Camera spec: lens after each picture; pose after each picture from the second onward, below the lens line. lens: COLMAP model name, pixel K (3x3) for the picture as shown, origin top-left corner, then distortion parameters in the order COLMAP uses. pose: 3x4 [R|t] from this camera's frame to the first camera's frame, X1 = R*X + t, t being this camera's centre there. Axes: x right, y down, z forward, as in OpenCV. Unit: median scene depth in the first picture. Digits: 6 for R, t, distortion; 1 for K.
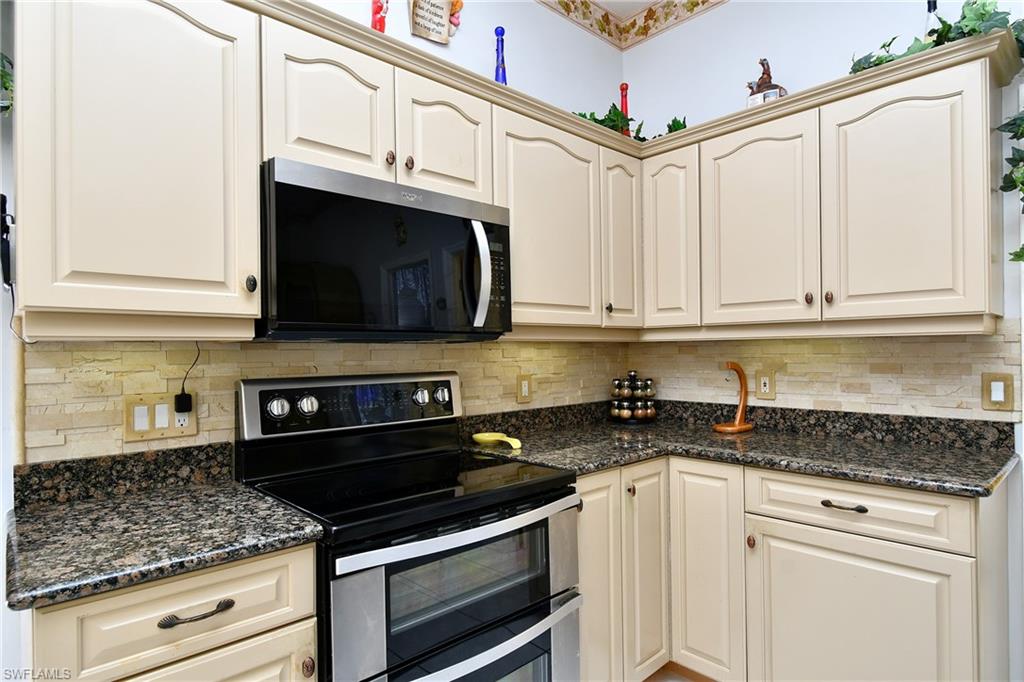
lens RADIAL K [[587.3, 0, 528.0], [0, 587.3, 348.7], [0, 0, 1]] dist [0.004778, -0.001096]
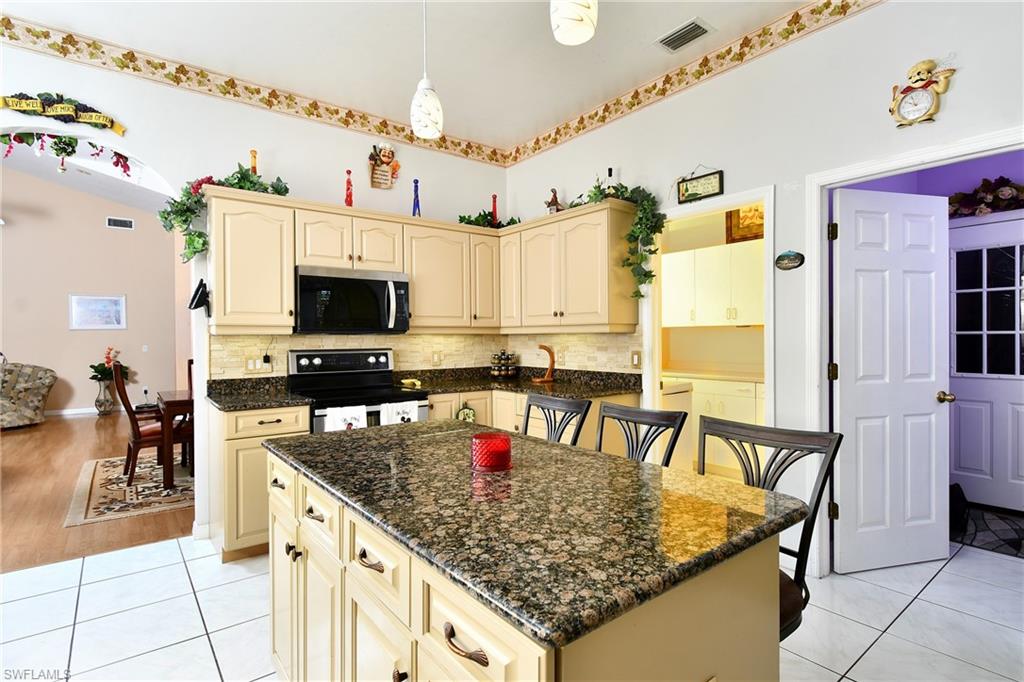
lens RADIAL K [[510.8, 0, 512.0], [0, 510.8, 341.0], [0, 0, 1]] dist [-0.000188, 0.000058]
pose [[0.995988, 0.006303, -0.089264, 0.506736], [-0.005415, 0.999933, 0.010194, -0.009424], [0.089322, -0.009669, 0.995956, -0.837174]]
